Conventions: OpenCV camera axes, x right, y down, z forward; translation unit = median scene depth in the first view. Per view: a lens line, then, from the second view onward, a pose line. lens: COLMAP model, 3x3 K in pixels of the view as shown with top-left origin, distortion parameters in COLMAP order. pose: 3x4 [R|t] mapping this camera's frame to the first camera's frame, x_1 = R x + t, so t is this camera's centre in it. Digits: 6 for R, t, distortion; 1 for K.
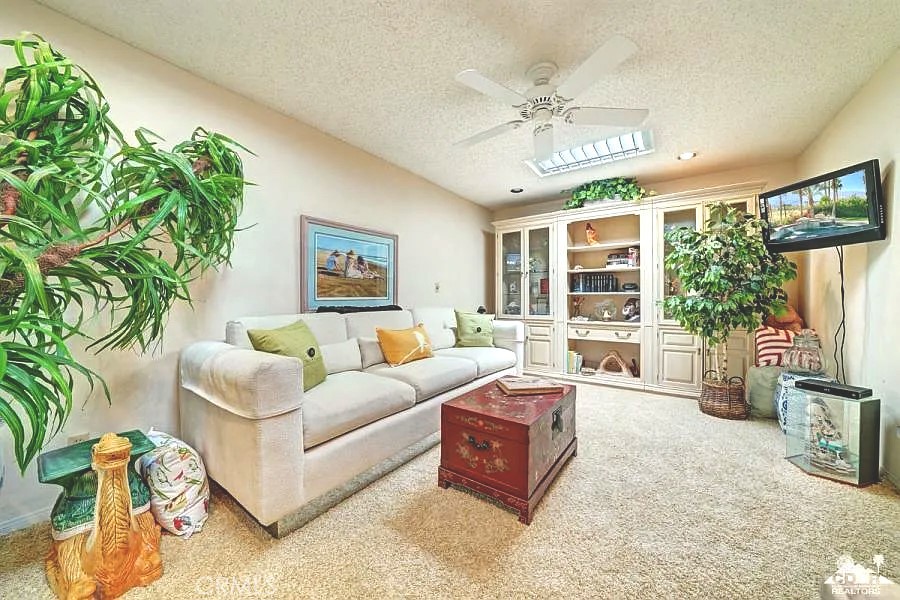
lens RADIAL K [[319.4, 0, 450.8], [0, 319.4, 304.5], [0, 0, 1]] dist [0.001366, 0.000027]
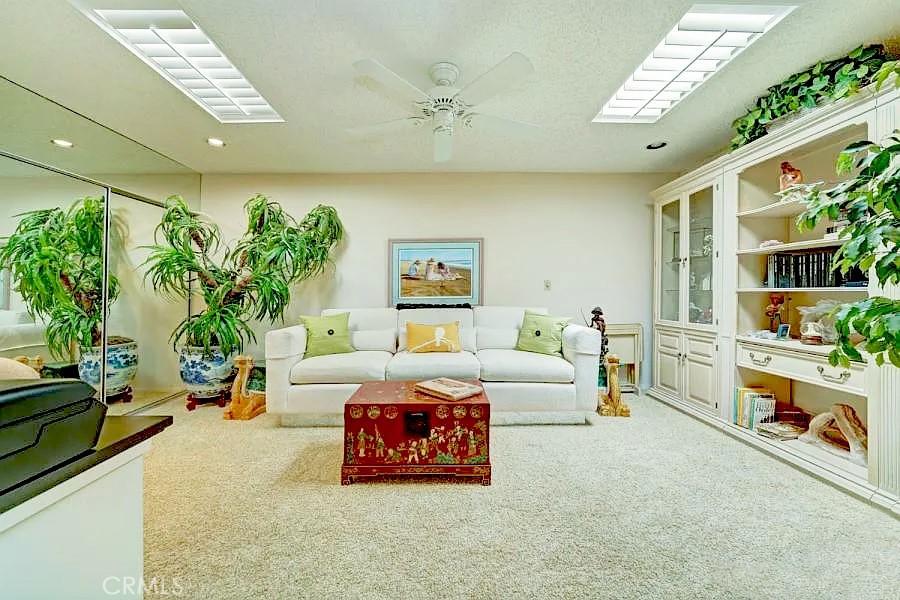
lens RADIAL K [[344.6, 0, 449.7], [0, 344.6, 293.9], [0, 0, 1]] dist [-0.000923, -0.000307]
pose [[0.598821, -0.002612, -0.800879, 0.597183], [-0.013191, 0.999827, -0.013123, -0.012112], [0.800774, 0.018423, 0.598683, 0.199016]]
